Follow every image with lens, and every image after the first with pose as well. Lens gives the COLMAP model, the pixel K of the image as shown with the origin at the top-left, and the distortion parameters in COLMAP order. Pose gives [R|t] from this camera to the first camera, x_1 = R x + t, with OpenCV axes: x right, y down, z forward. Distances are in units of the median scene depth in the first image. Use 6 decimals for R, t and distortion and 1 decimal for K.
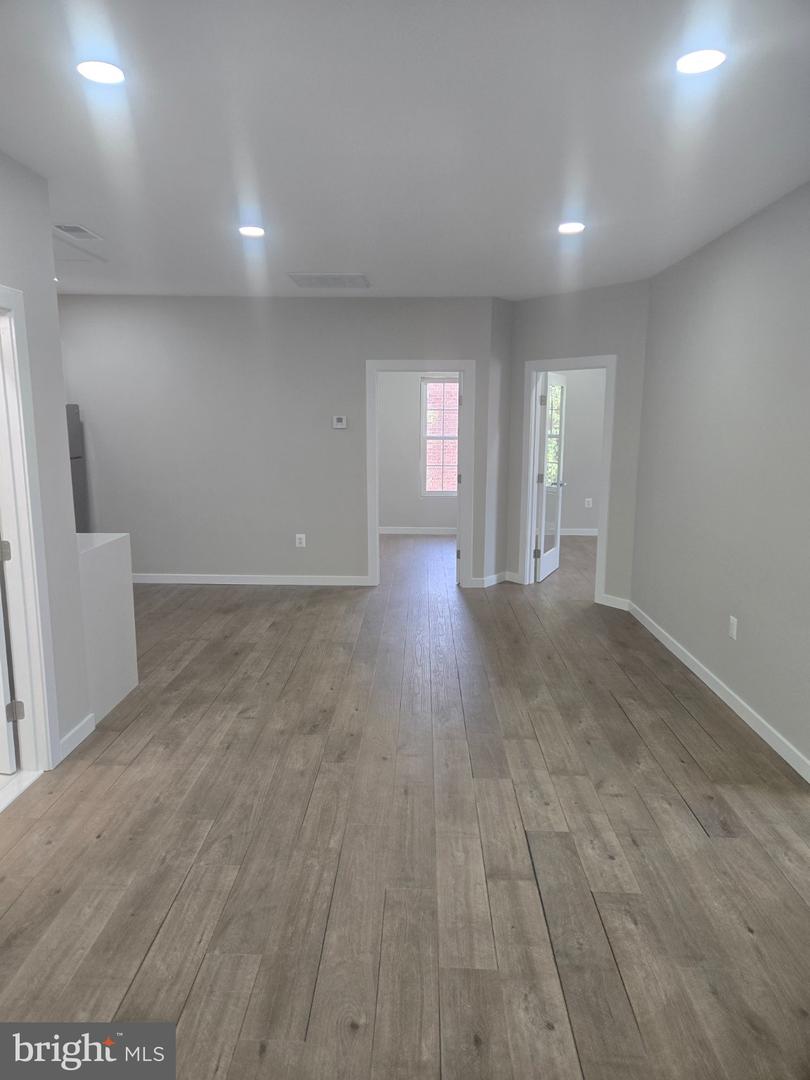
lens RADIAL K [[725.1, 0, 405.0], [0, 725.1, 540.0], [0, 0, 1]] dist [-0.000328, 0.000037]
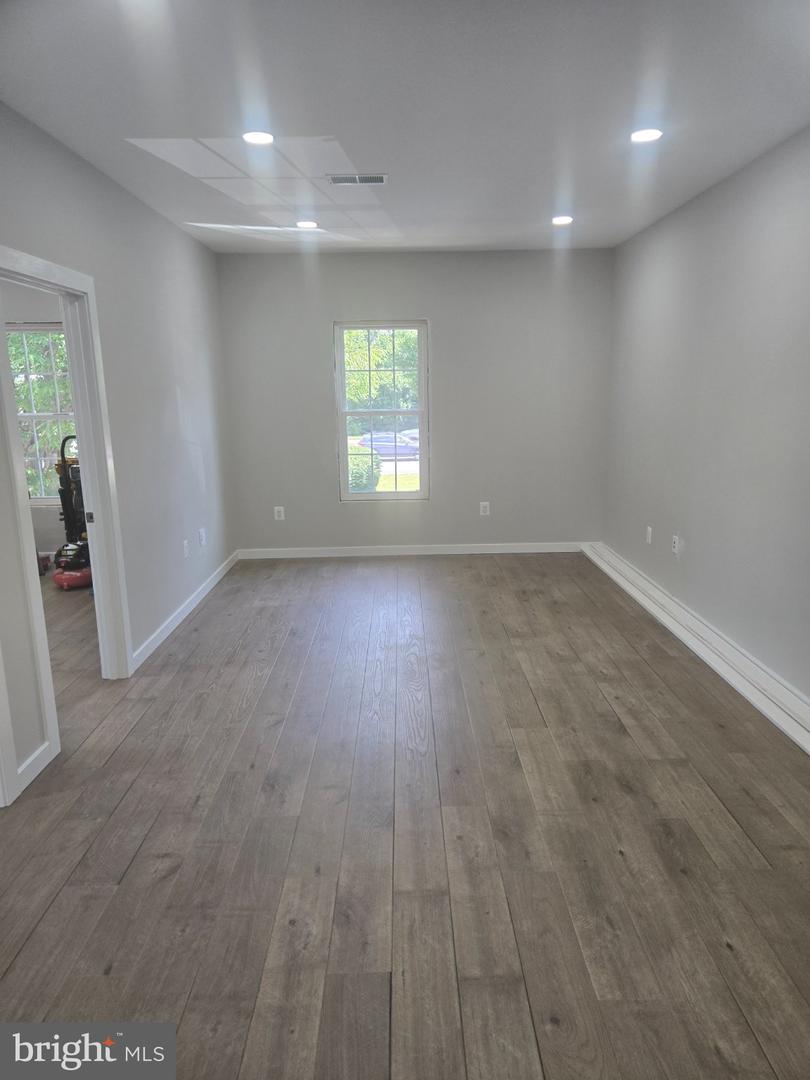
lens RADIAL K [[725.1, 0, 405.0], [0, 725.1, 540.0], [0, 0, 1]] dist [-0.000328, 0.000037]
pose [[-0.999563, 0.018188, -0.023322, 0.270002], [0.008214, 0.928250, 0.371866, -0.247784], [0.028413, 0.371512, -0.927993, 1.628199]]
